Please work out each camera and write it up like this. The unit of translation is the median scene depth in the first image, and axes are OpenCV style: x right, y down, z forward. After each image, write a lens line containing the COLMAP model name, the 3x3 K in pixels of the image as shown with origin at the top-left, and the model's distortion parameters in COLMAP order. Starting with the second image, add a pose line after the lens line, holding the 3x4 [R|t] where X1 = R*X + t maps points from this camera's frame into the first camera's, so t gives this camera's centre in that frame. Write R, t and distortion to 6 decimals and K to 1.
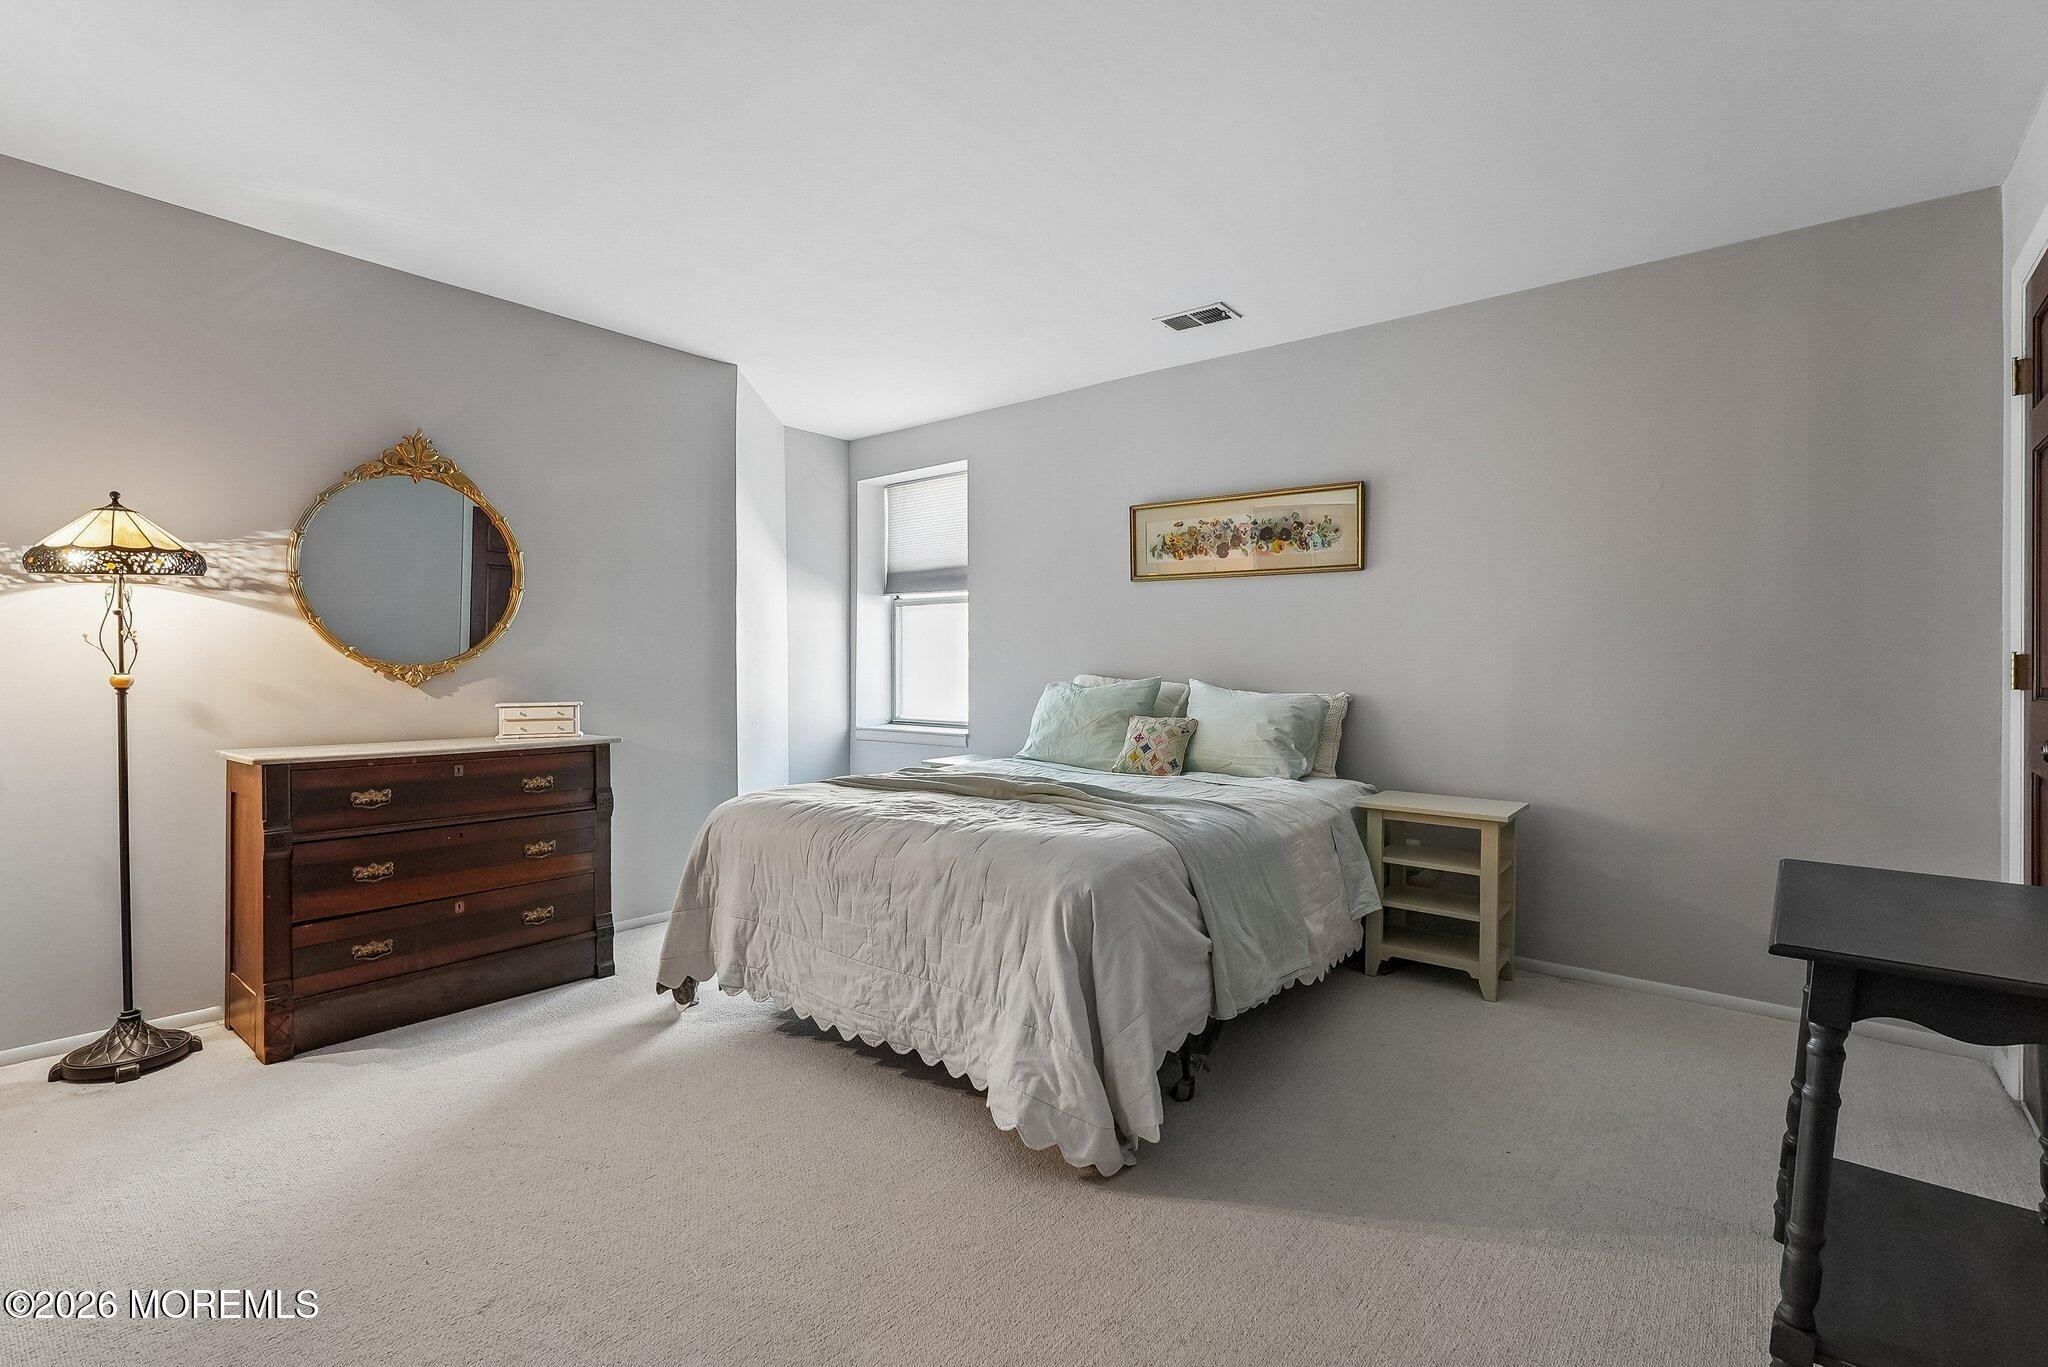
lens RADIAL K [[948.4, 0, 1023.9], [0, 948.4, 657.2], [0, 0, 1]] dist [0.000332, 0.000064]
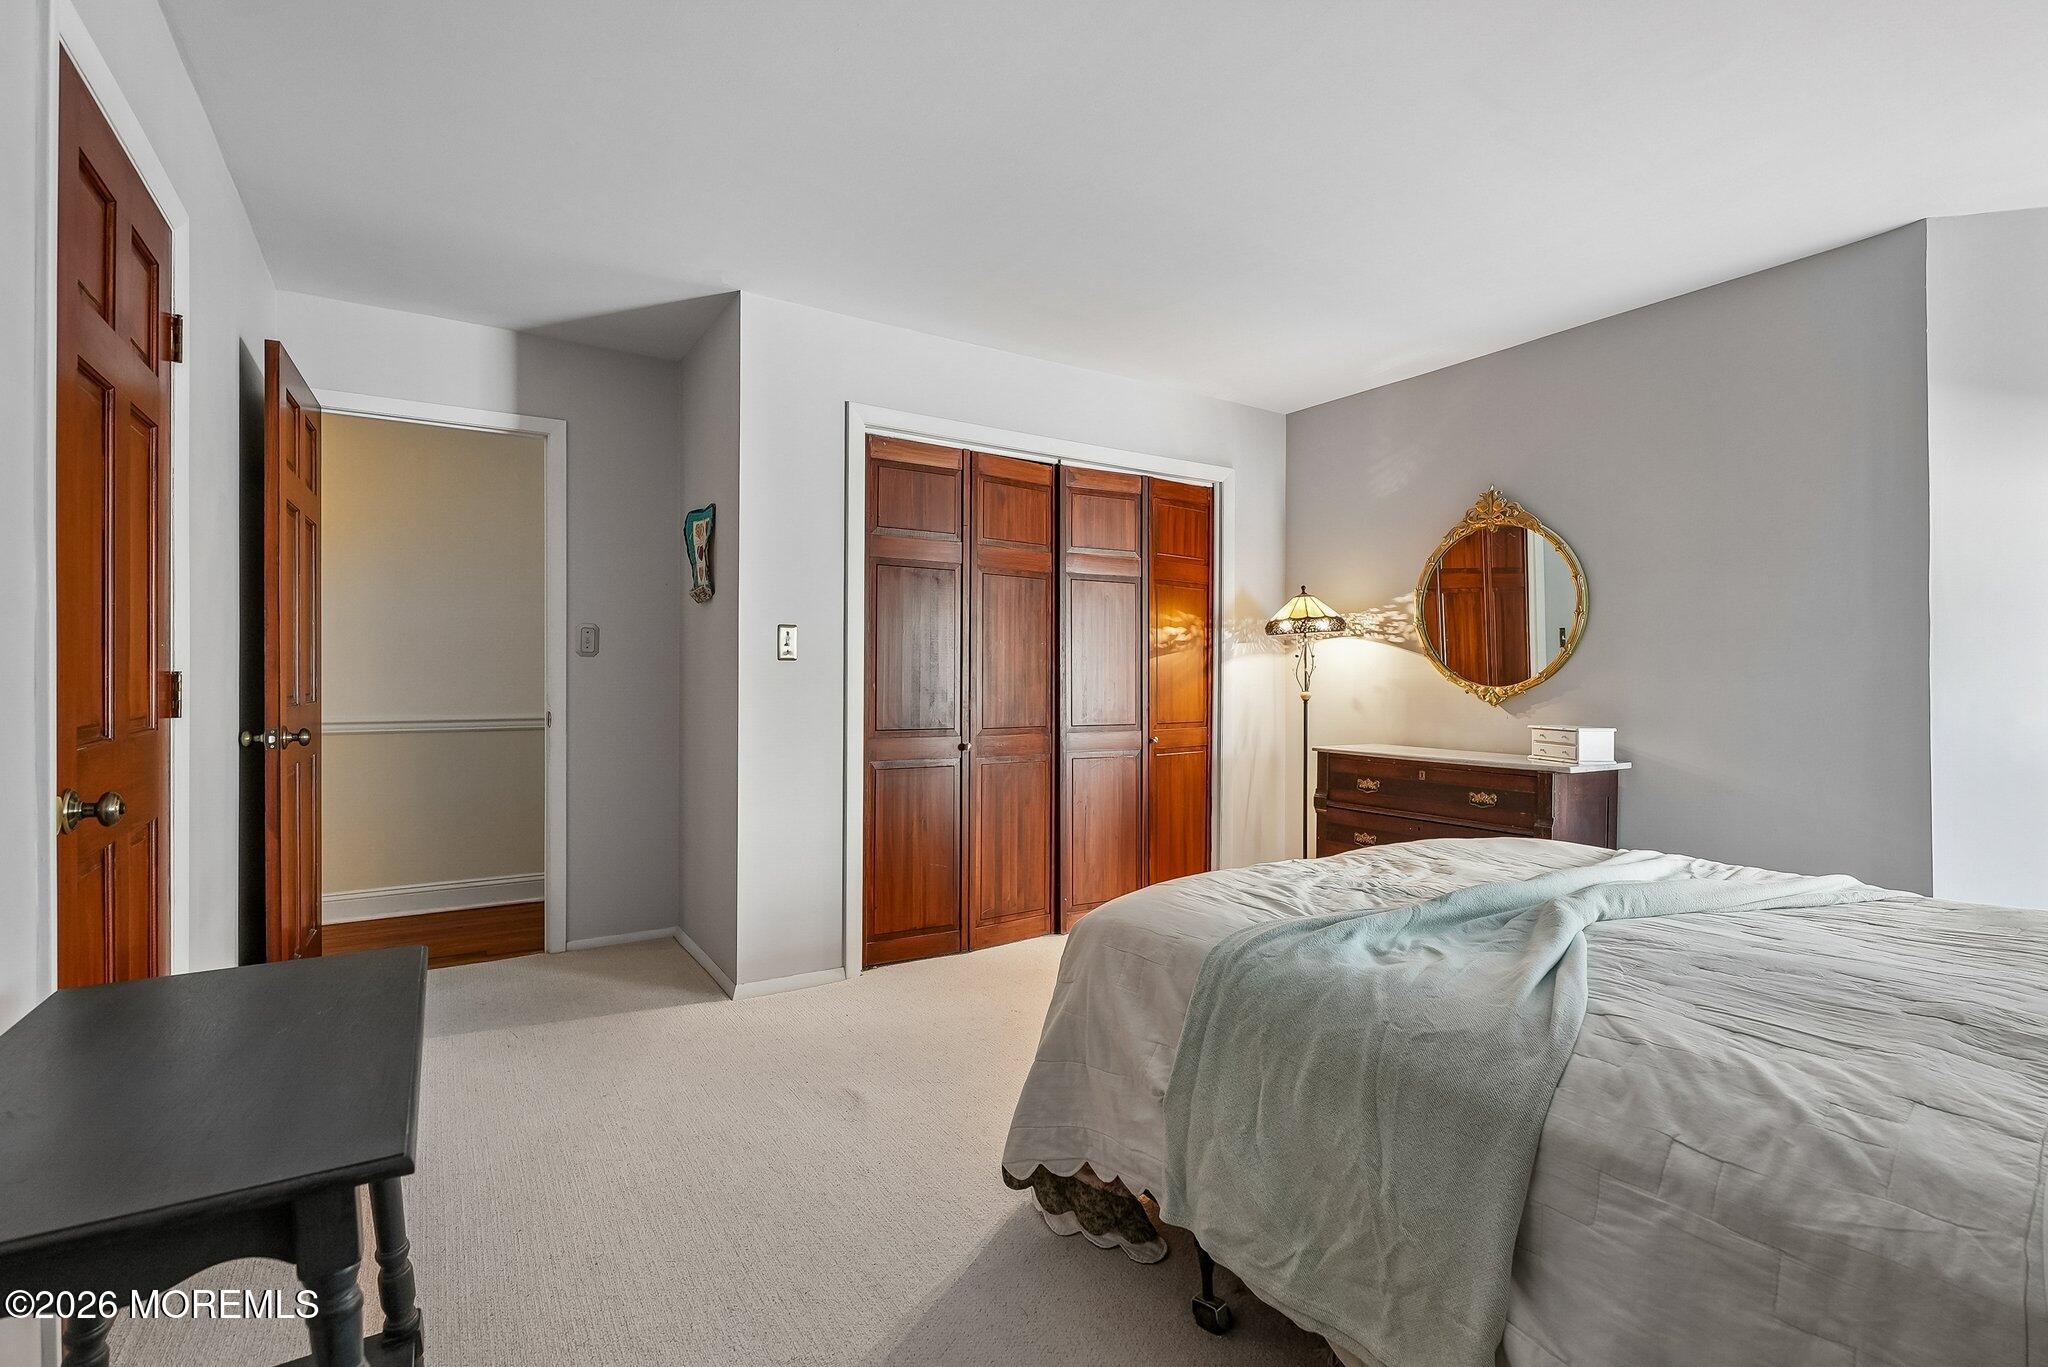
lens RADIAL K [[927.5, 0, 1016.0], [0, 927.5, 695.2], [0, 0, 1]] dist [0.000095, 0.000011]
pose [[-0.325971, 0.001013, -0.945379, 0.712580], [-0.010637, 0.999932, 0.004739, 0.019679], [0.945320, 0.011600, -0.325938, 0.948388]]
